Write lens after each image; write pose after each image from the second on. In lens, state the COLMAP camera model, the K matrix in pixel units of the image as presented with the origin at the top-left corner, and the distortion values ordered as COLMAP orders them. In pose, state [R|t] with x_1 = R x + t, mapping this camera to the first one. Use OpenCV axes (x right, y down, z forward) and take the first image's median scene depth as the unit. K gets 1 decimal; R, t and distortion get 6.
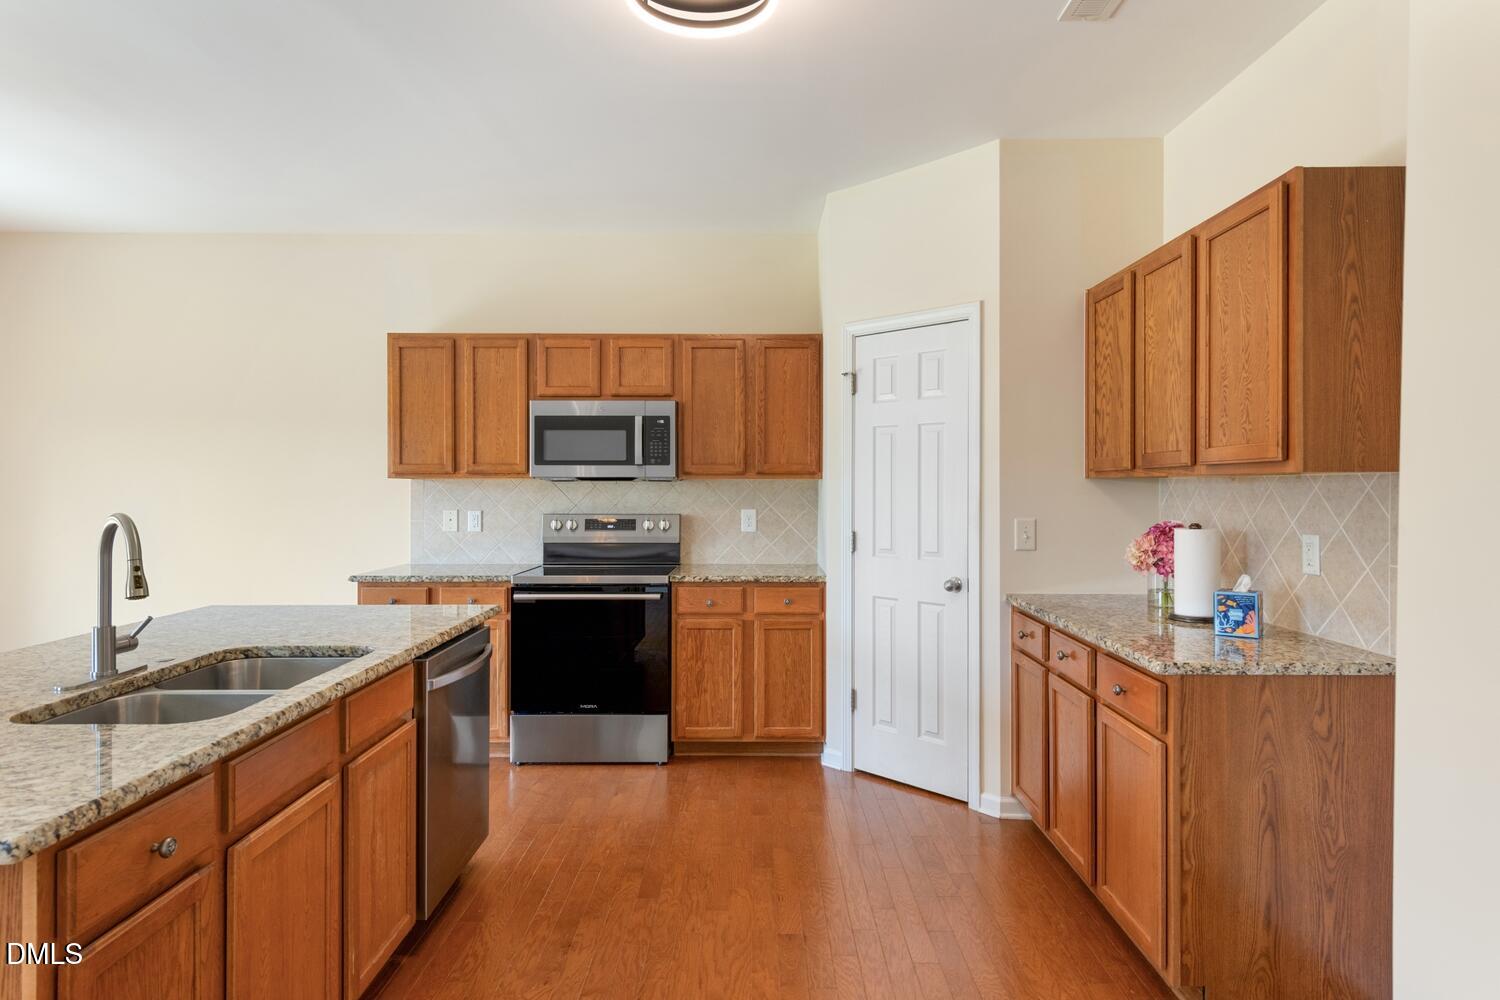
lens RADIAL K [[845.6, 0, 750.0], [0, 845.6, 500.0], [0, 0, 1]] dist [0.000723, -0.000324]
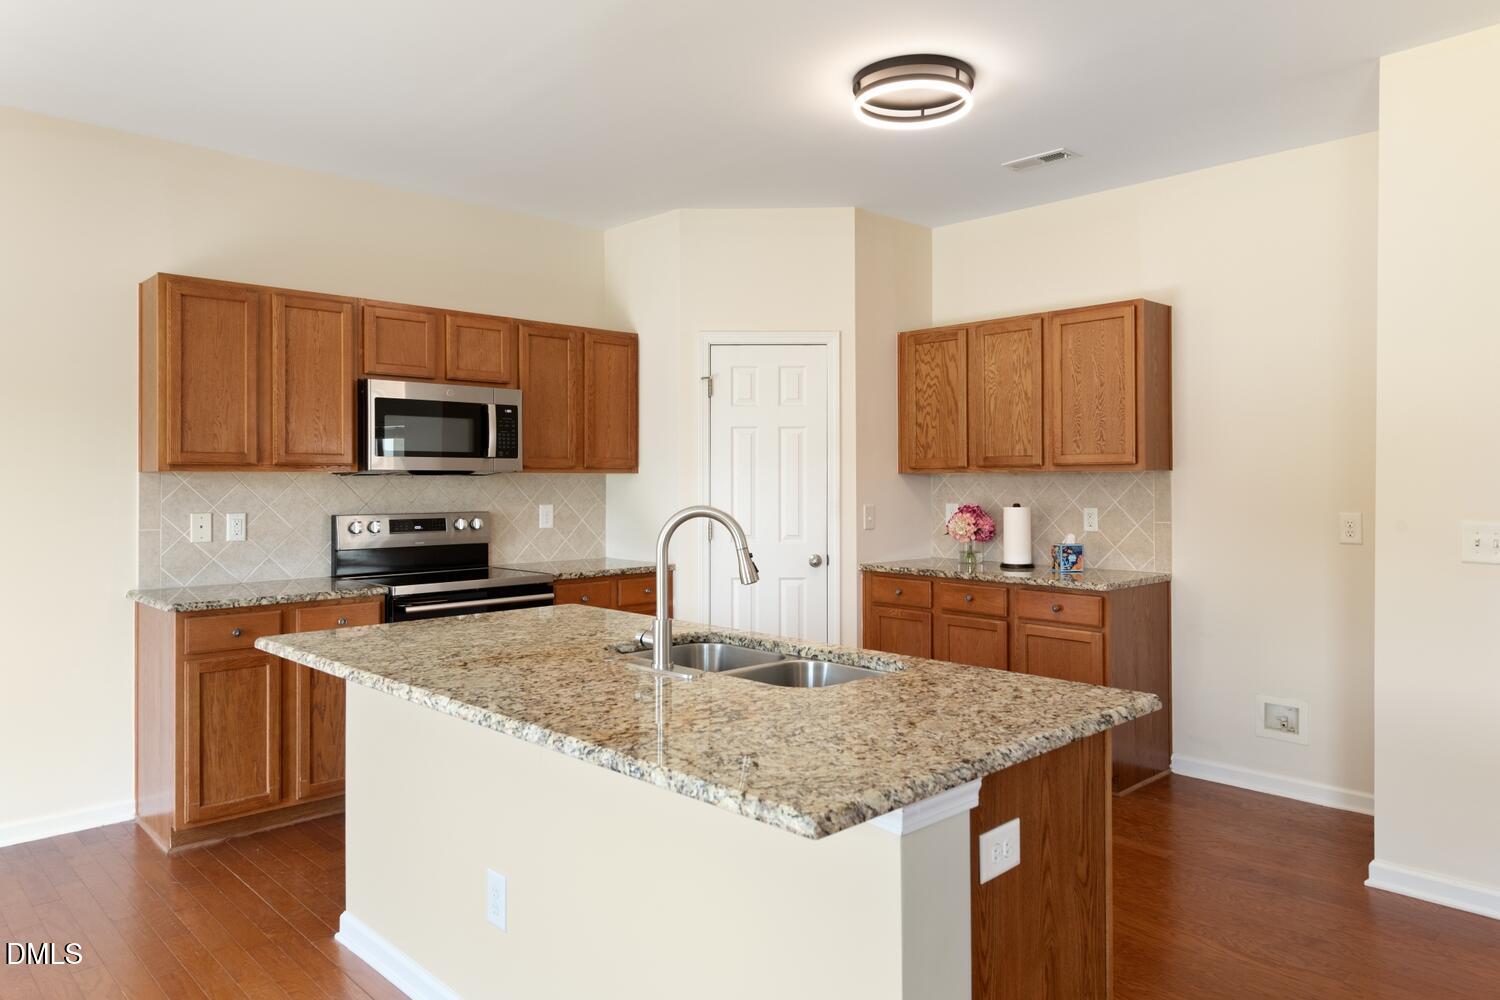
lens RADIAL K [[985.6, 0, 748.4], [0, 985.6, 477.0], [0, 0, 1]] dist [0.005506, 0.000964]
pose [[0.723703, -0.000421, 0.690112, -0.656277], [0.015111, 0.999770, -0.015237, 0.000132], [-0.689947, 0.021455, 0.723542, 0.034334]]
